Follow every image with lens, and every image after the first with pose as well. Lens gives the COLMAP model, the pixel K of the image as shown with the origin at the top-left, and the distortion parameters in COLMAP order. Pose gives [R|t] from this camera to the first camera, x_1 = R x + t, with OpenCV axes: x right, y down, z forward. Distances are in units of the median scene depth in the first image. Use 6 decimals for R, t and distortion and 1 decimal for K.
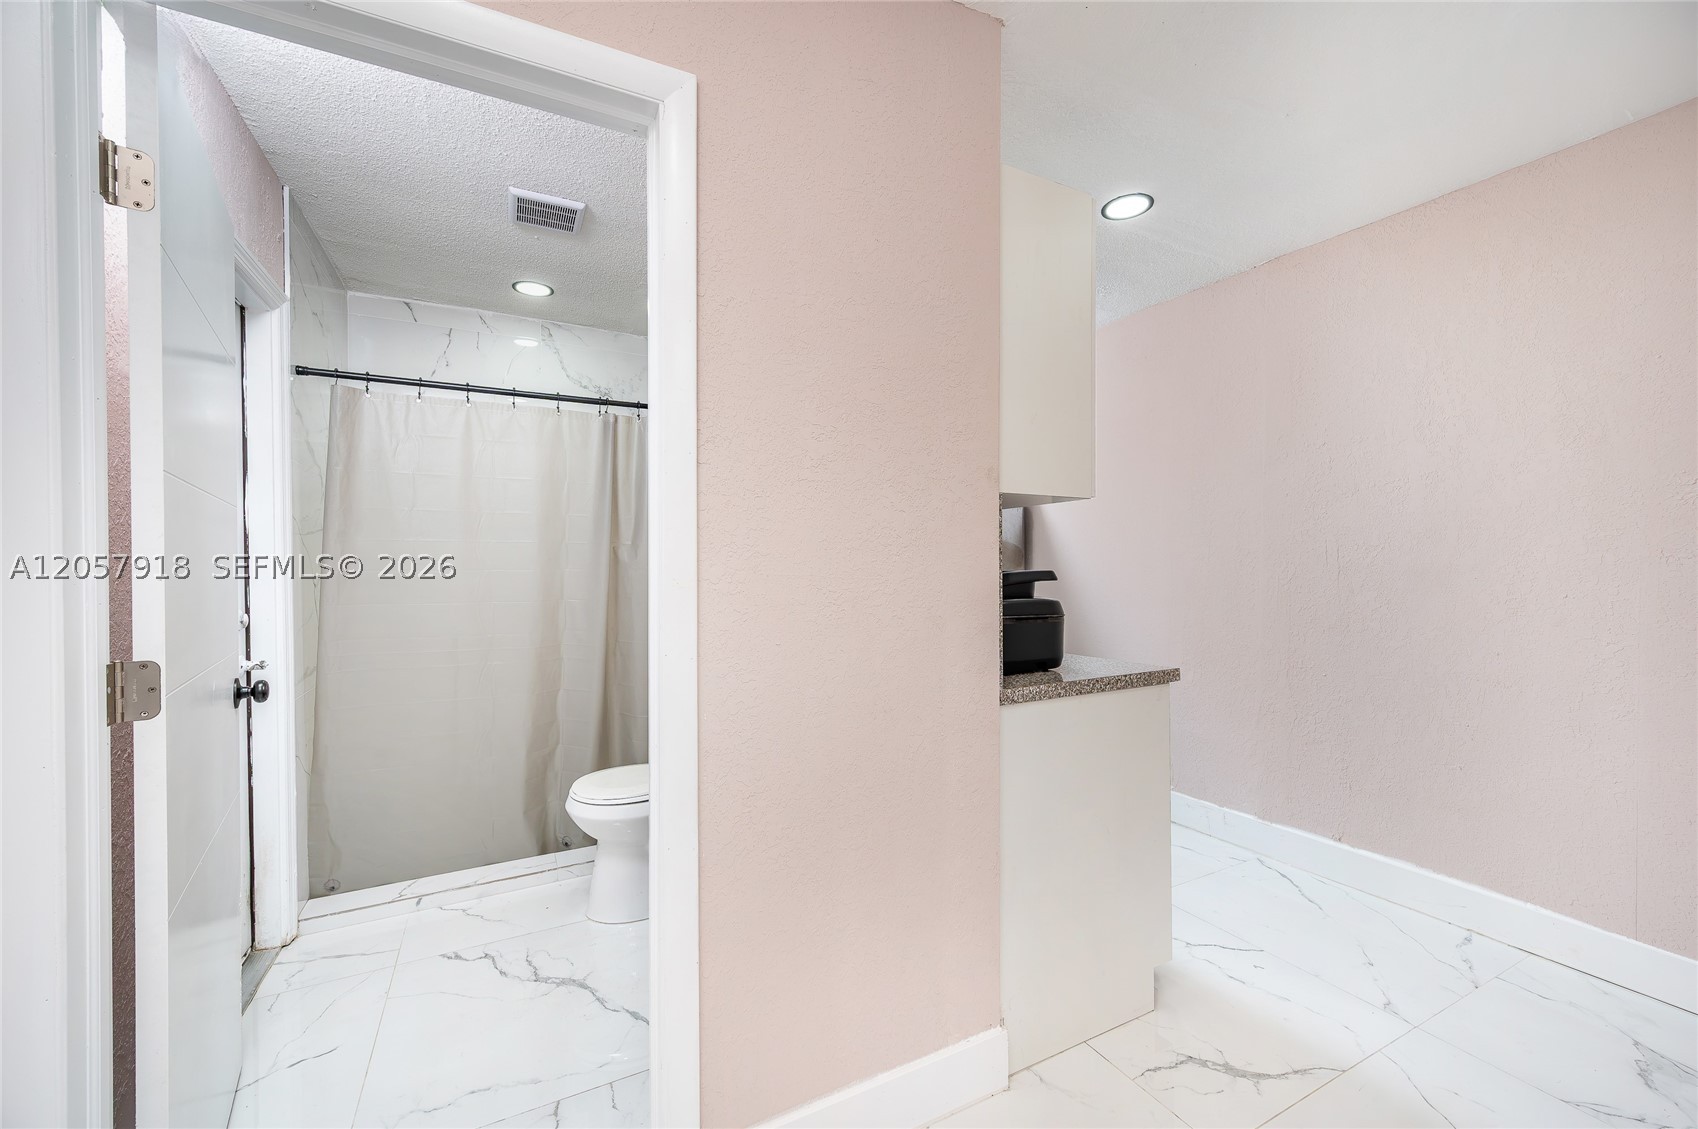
lens RADIAL K [[666.5, 0, 839.0], [0, 666.5, 560.8], [0, 0, 1]] dist [0.008435, 0.000114]
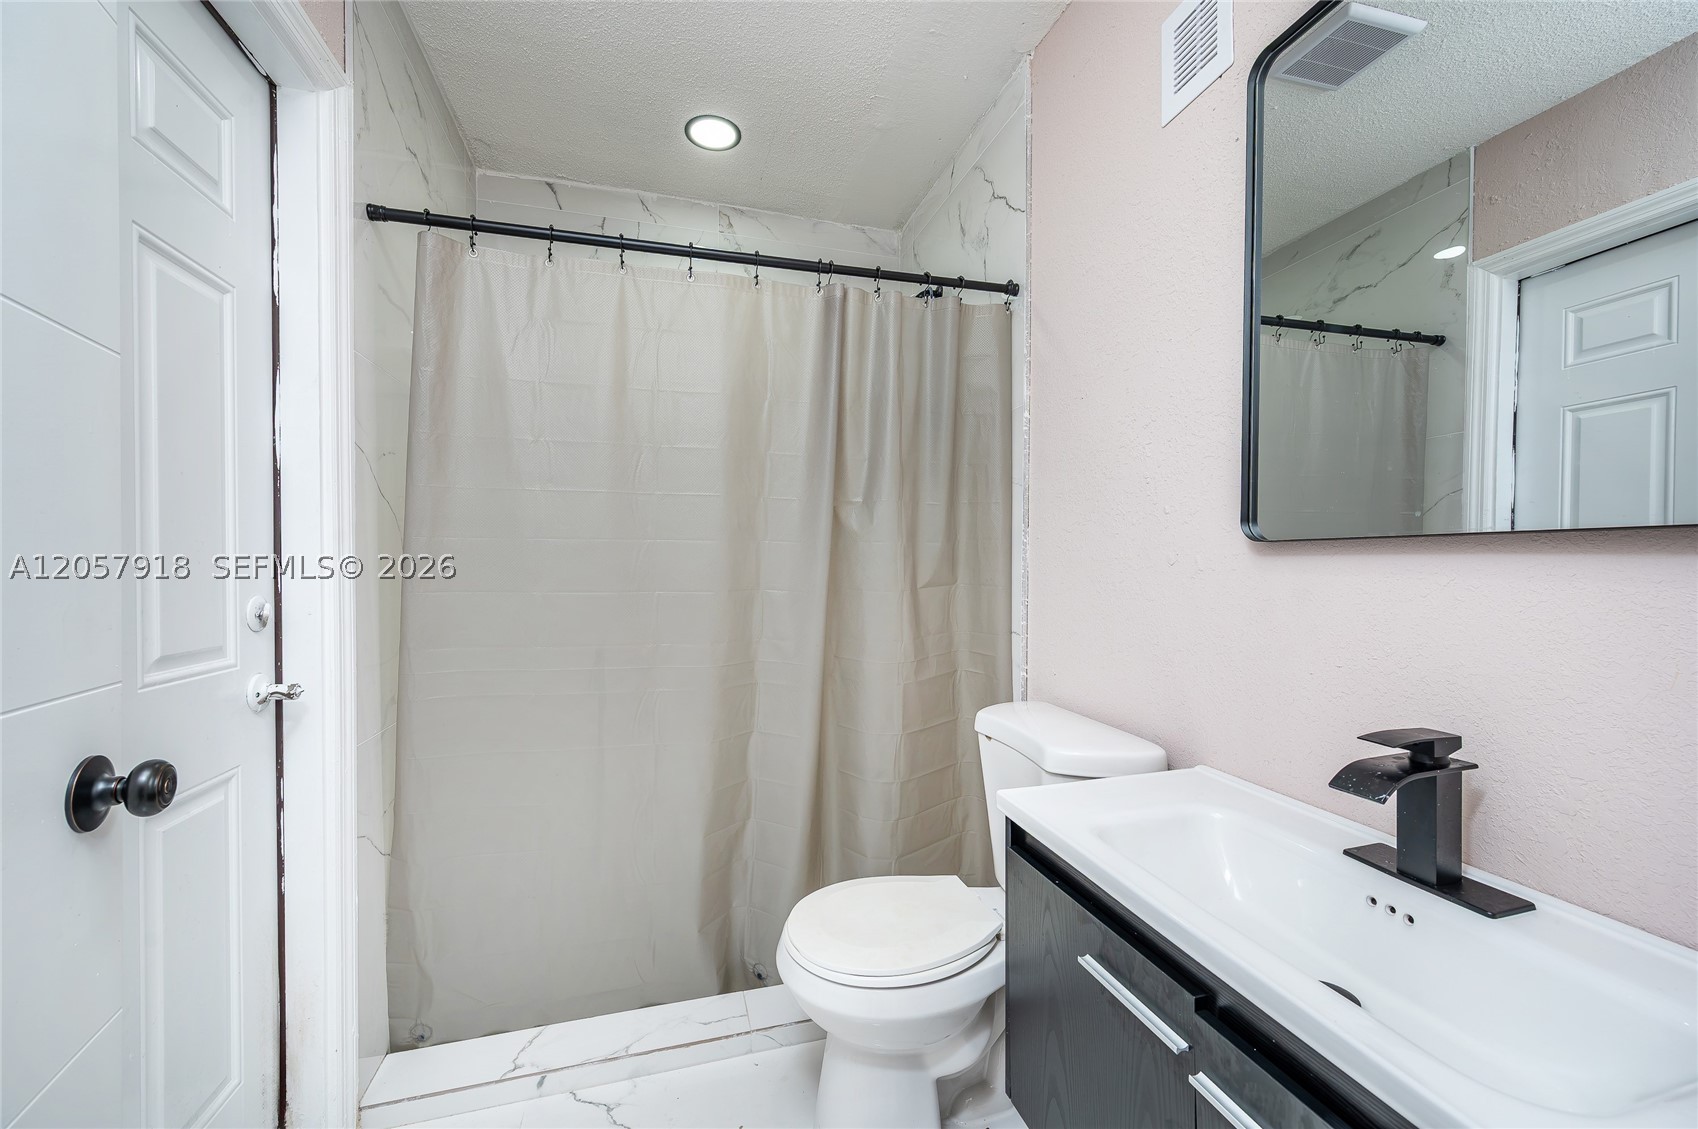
lens RADIAL K [[666.5, 0, 839.0], [0, 666.5, 560.8], [0, 0, 1]] dist [0.008435, 0.000114]
pose [[0.979230, 0.006231, -0.202659, -0.234541], [-0.006744, 0.999976, -0.001842, 0.033704], [0.202642, 0.003171, 0.979248, 0.442811]]
